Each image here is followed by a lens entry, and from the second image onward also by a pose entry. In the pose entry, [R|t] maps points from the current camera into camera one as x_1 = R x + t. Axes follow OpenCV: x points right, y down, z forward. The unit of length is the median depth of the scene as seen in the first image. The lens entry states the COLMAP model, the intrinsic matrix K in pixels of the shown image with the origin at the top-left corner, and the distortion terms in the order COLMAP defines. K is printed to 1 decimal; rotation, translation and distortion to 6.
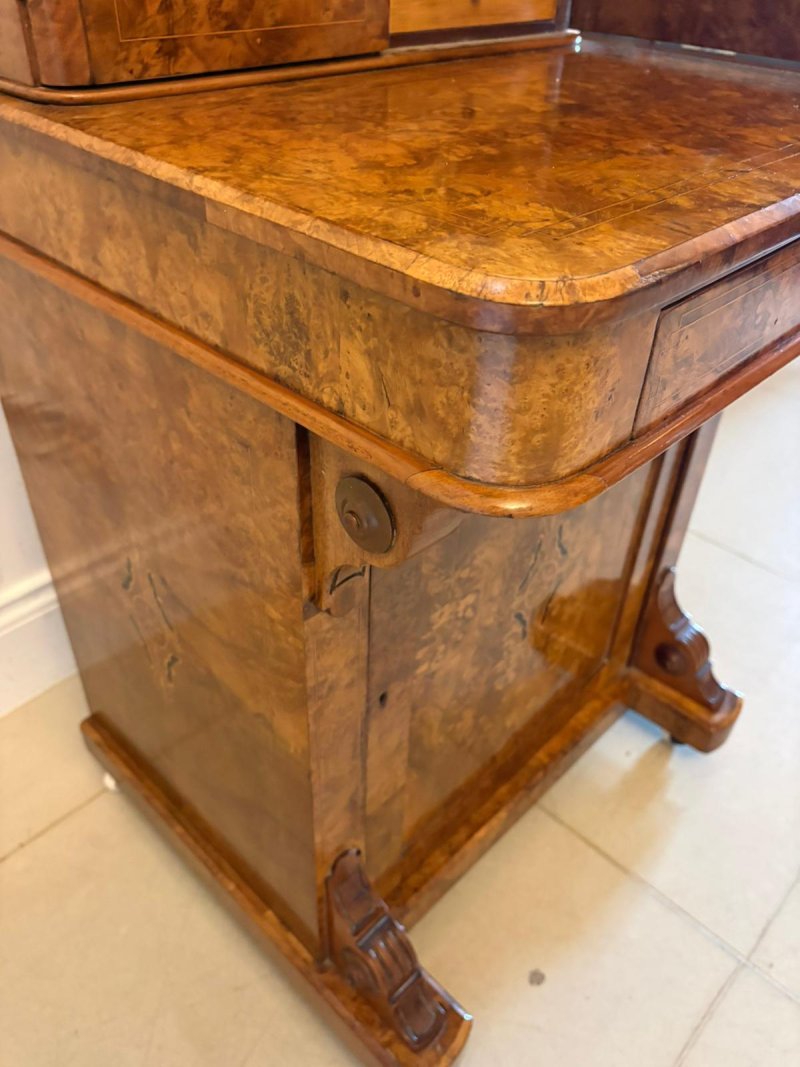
lens RADIAL K [[838.4, 0, 416.4], [0, 838.4, 531.5], [0, 0, 1]] dist [-0.000567, -0.009103]
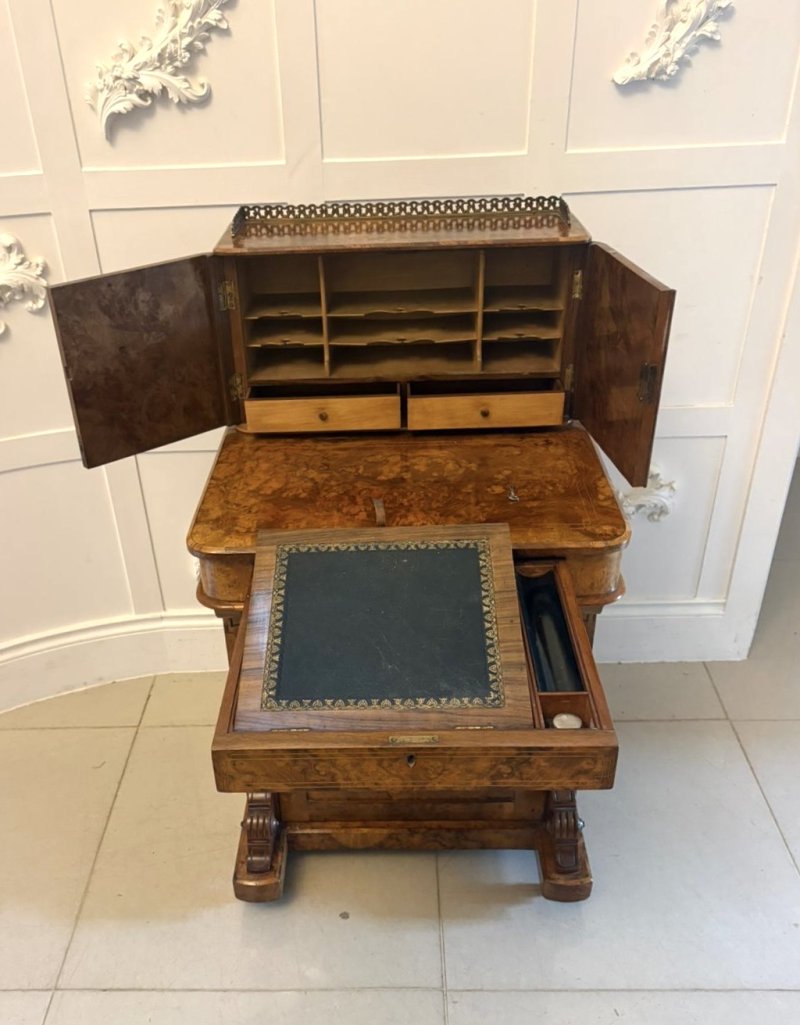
lens RADIAL K [[962.6, 0, 353.9], [0, 962.6, 585.5], [0, 0, 1]] dist [0.030797, -0.008293]
pose [[0.662383, 0.351834, -0.661409, 2.023990], [-0.398604, 0.913036, 0.086495, -0.440860], [0.634321, 0.206347, 0.745022, -1.007813]]
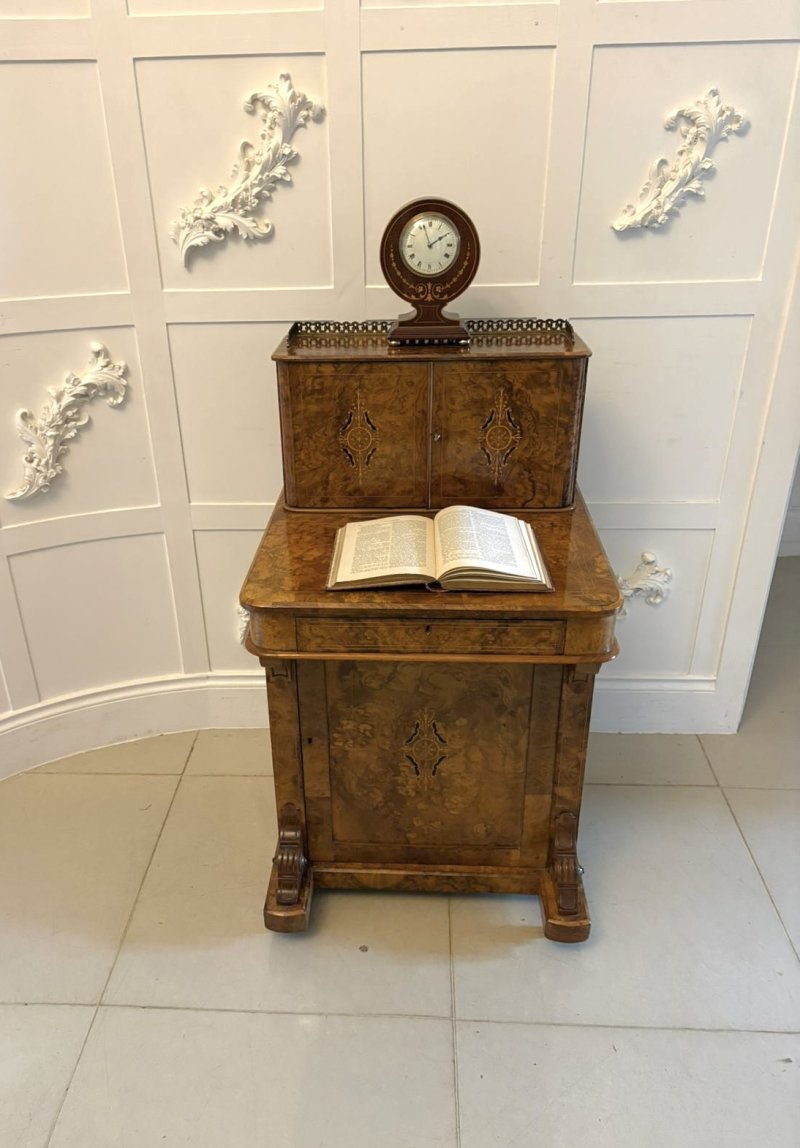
lens RADIAL K [[893.8, 0, 349.2], [0, 893.8, 586.1], [0, 0, 1]] dist [0.071970, -0.113323]
pose [[0.630334, 0.303366, -0.714597, 2.179490], [-0.425427, 0.904949, 0.008913, -0.351012], [0.649377, 0.298391, 0.699480, -1.135173]]
